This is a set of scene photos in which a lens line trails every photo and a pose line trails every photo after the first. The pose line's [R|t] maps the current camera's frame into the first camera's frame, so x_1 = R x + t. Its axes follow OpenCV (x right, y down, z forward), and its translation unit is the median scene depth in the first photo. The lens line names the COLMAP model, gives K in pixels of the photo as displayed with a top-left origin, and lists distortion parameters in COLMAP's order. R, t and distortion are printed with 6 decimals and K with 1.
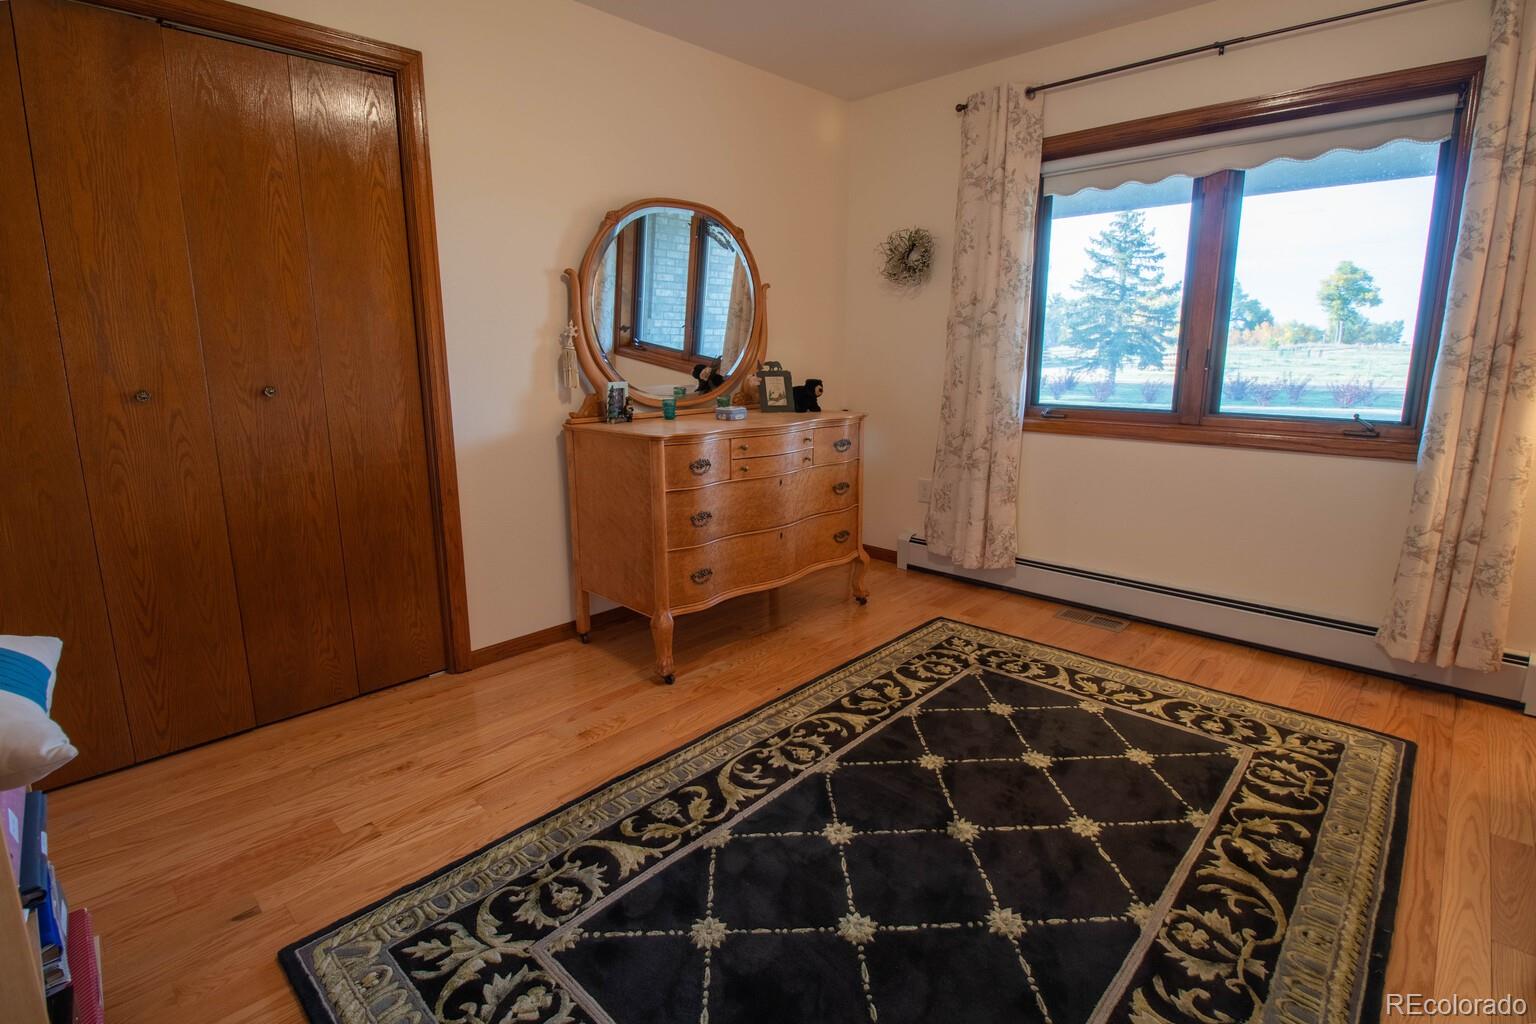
lens RADIAL K [[724.7, 0, 763.8], [0, 724.7, 494.0], [0, 0, 1]] dist [-0.000221, -0.012480]
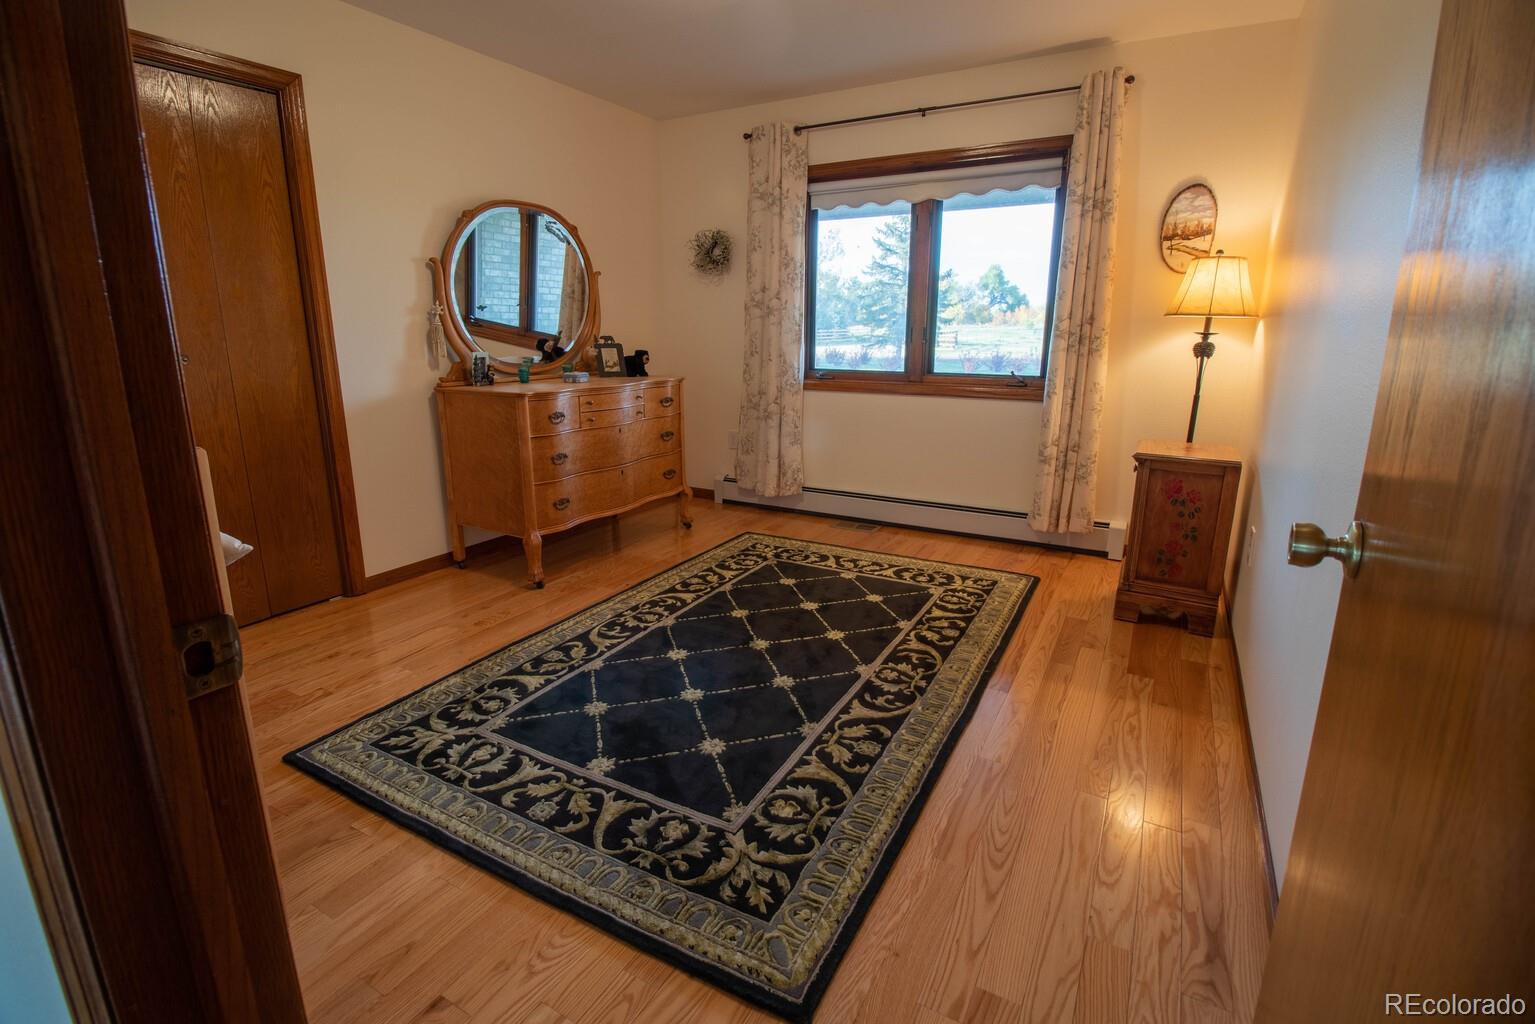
lens RADIAL K [[724.2, 0, 763.3], [0, 724.2, 494.0], [0, 0, 1]] dist [-0.000221, -0.012480]
pose [[0.970128, -0.049393, 0.237514, -0.045135], [0.042422, 0.998508, 0.034376, 0.070219], [-0.238858, -0.023273, 0.970776, -0.340782]]
